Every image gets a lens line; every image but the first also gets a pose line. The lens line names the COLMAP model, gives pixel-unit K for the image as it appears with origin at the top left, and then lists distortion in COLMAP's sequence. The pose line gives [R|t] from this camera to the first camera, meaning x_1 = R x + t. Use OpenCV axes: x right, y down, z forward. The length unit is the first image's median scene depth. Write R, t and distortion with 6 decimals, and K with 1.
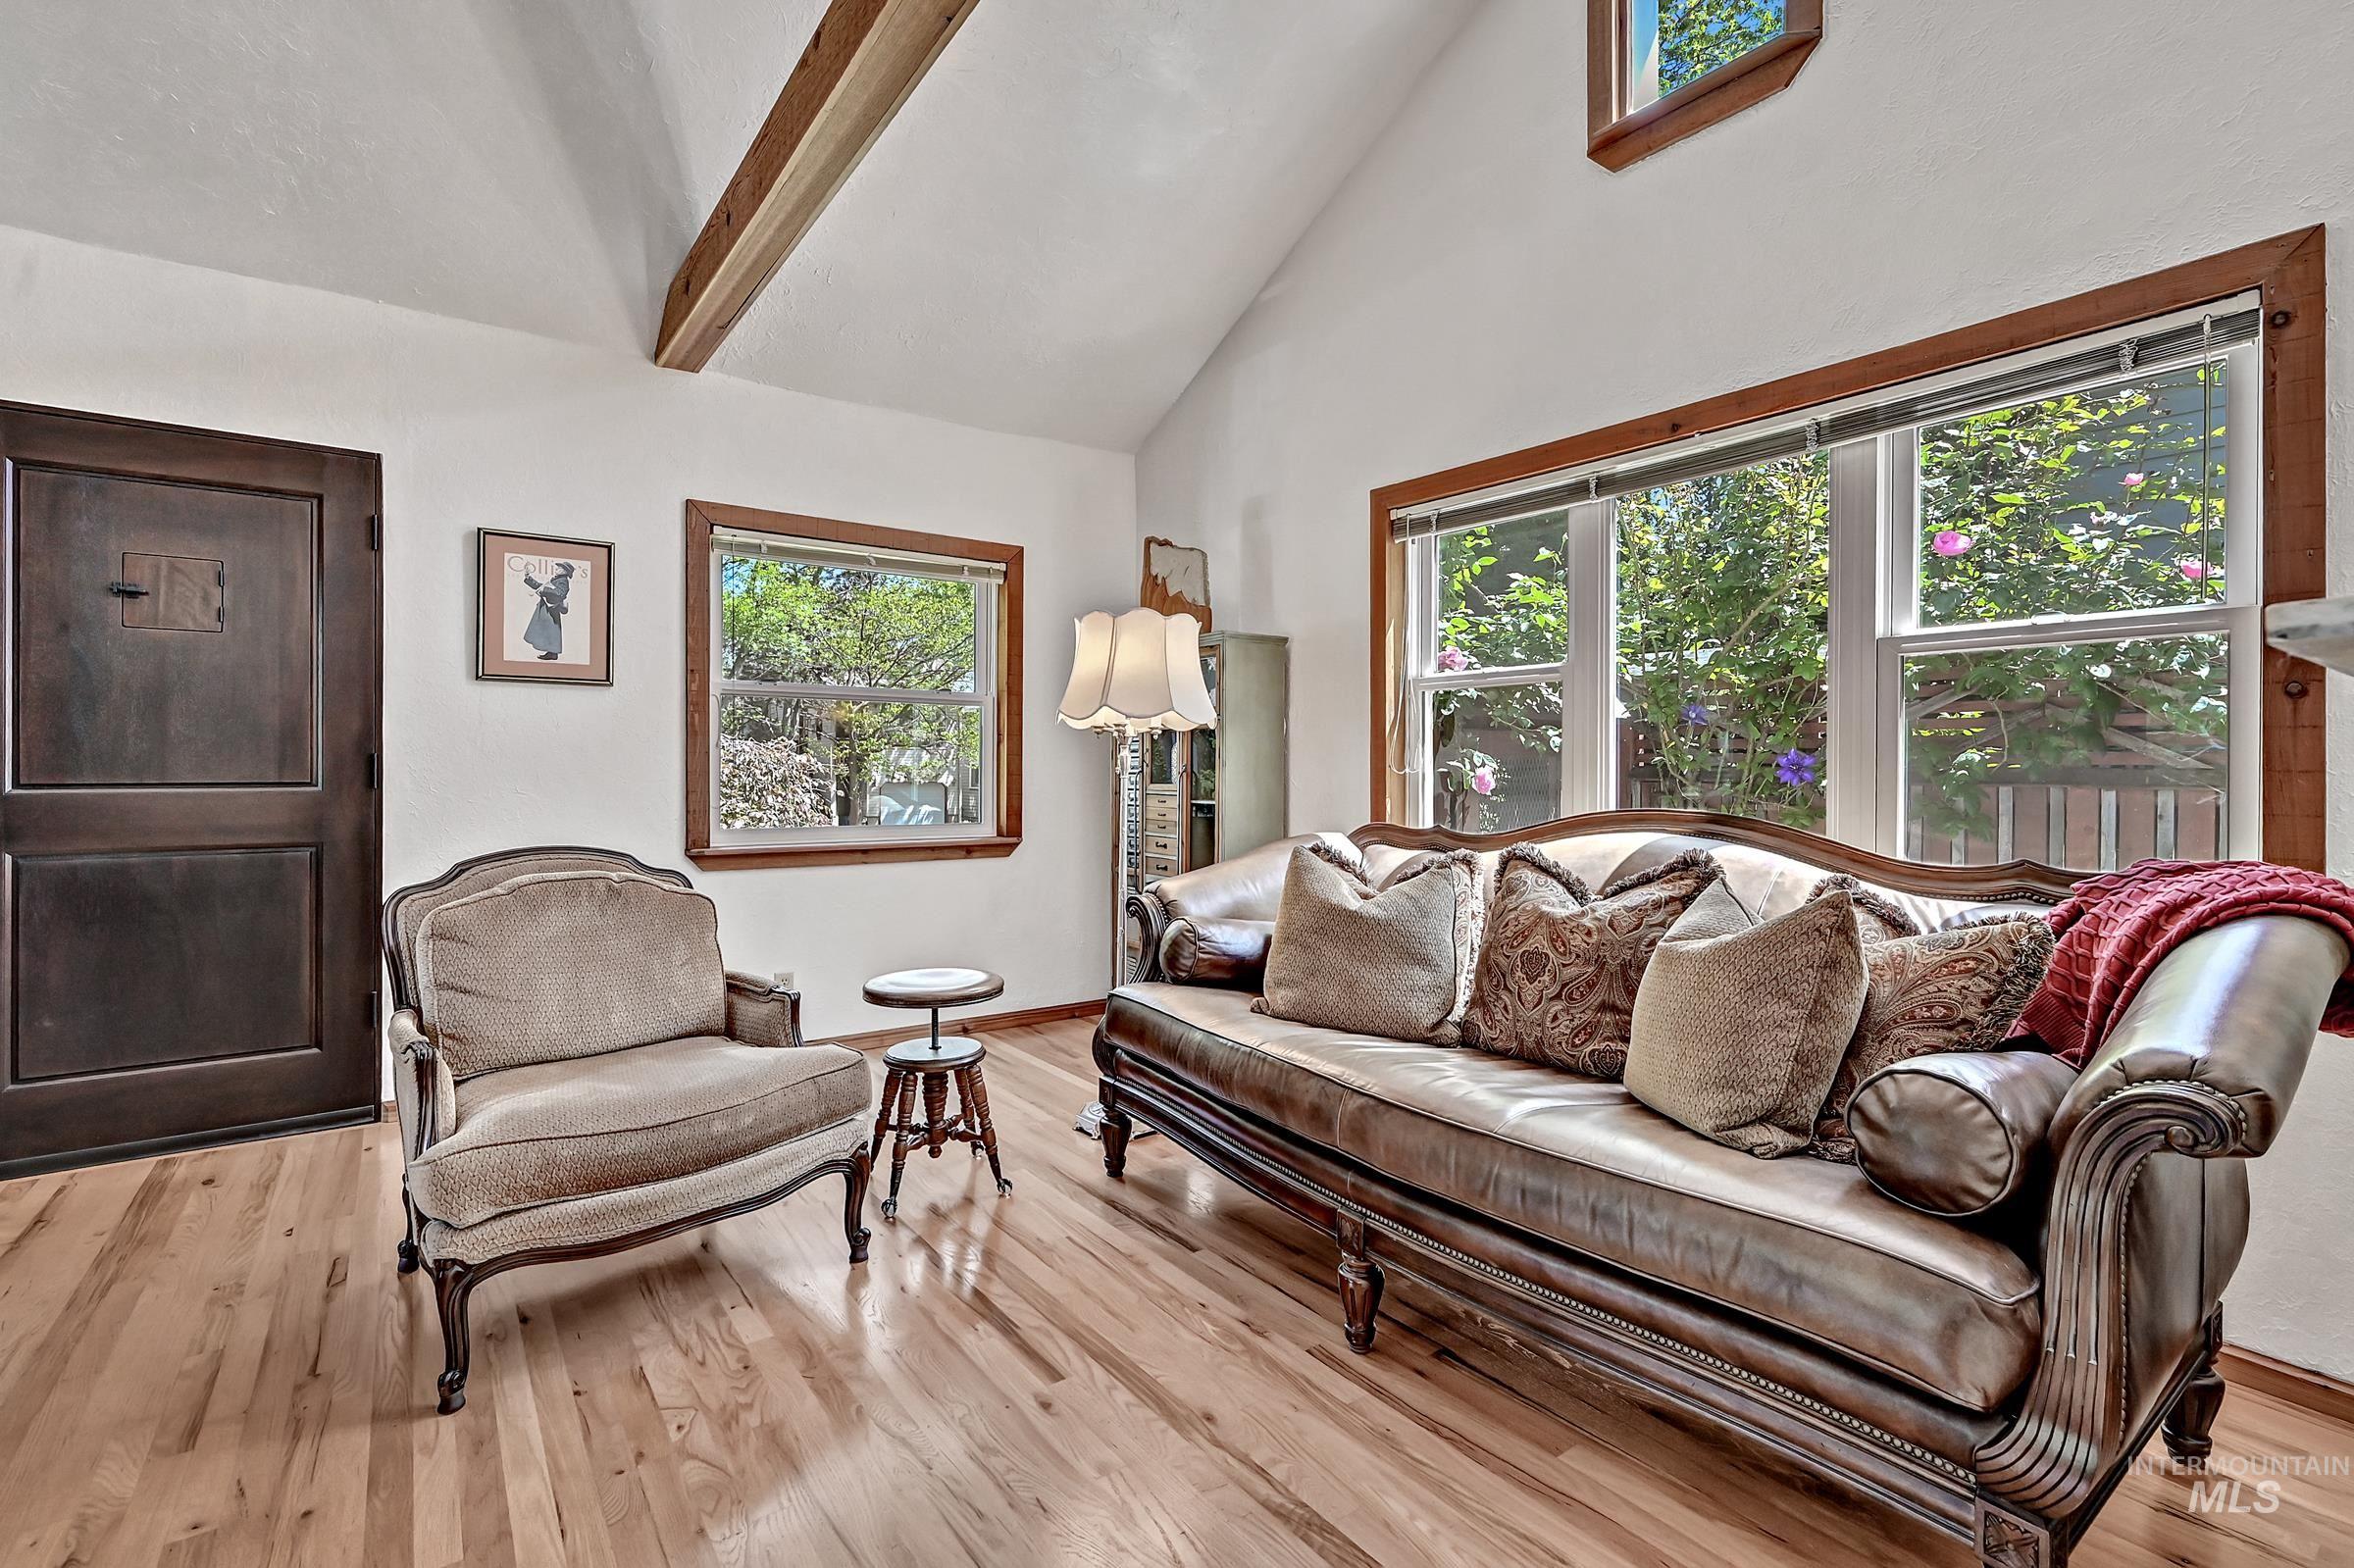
lens RADIAL K [[1023.1, 0, 1174.8], [0, 1023.1, 774.7], [0, 0, 1]] dist [-0.000325, 0.000389]
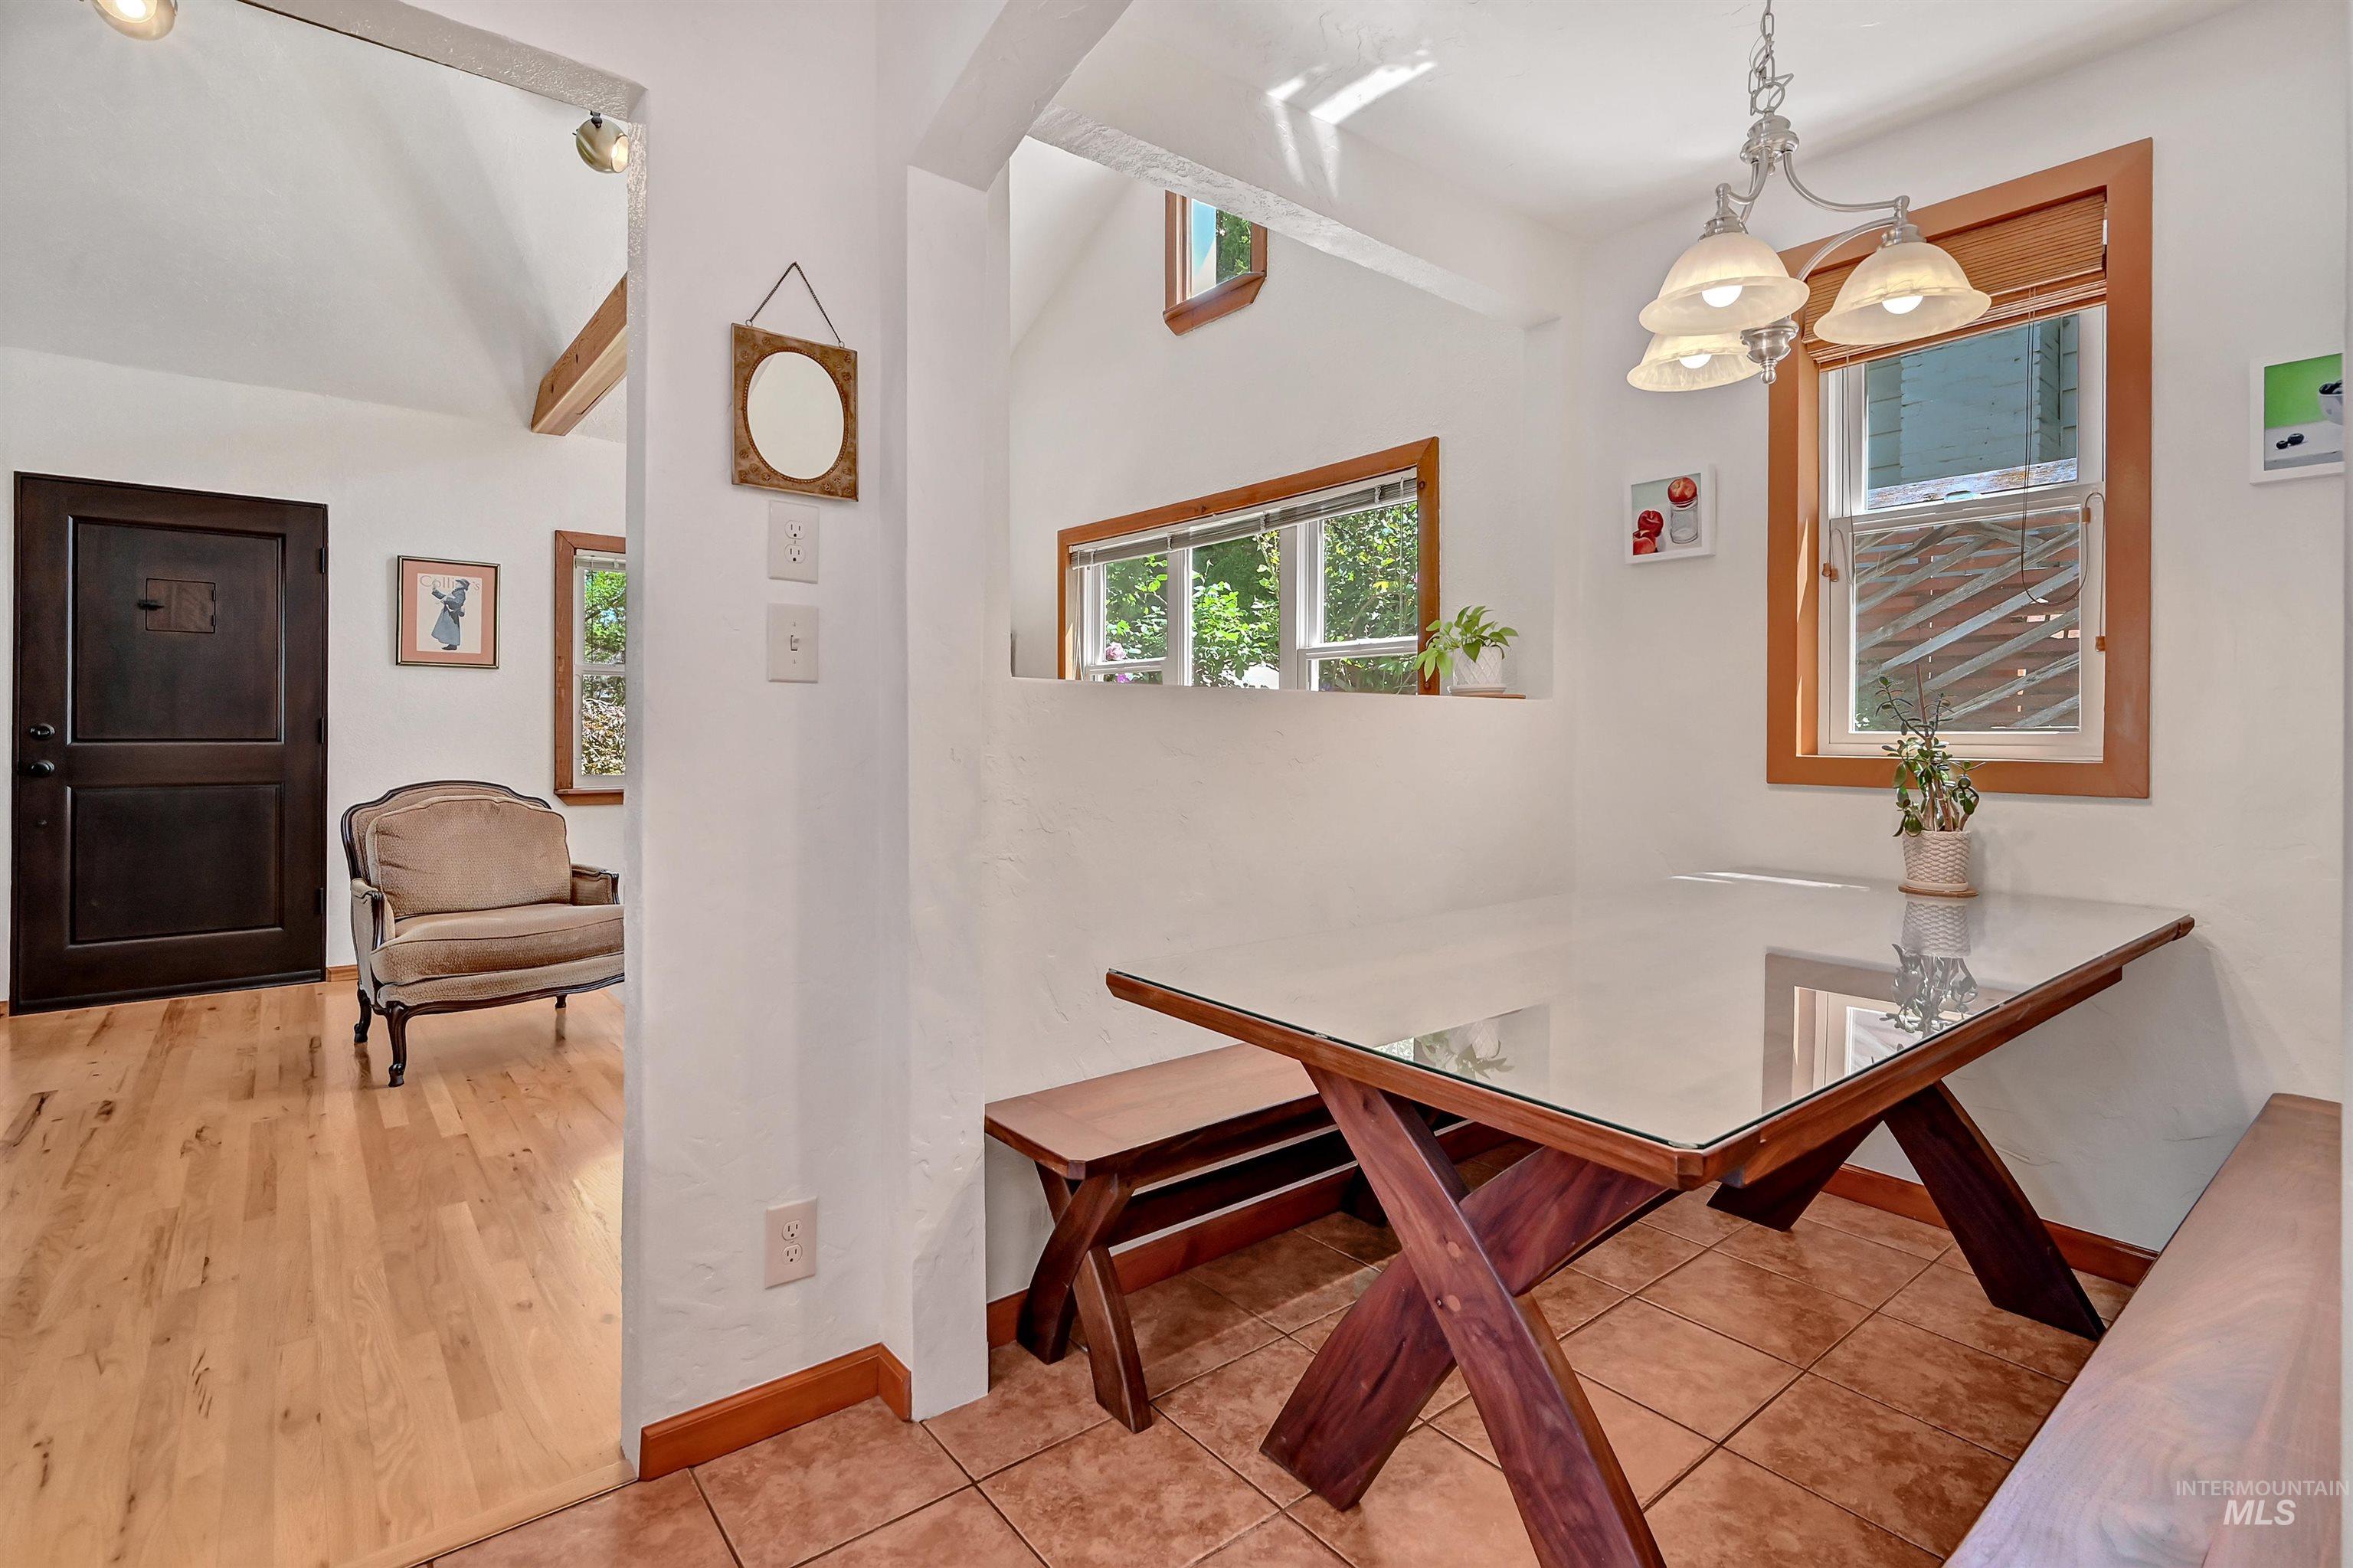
lens RADIAL K [[1068.8, 0, 1167.8], [0, 1068.8, 736.6], [0, 0, 1]] dist [0.004100, -0.001584]
pose [[0.998908, 0.000880, 0.046712, 0.324772], [-0.000658, 0.999988, -0.004764, 0.011003], [-0.046716, 0.004728, 0.998897, -0.549955]]
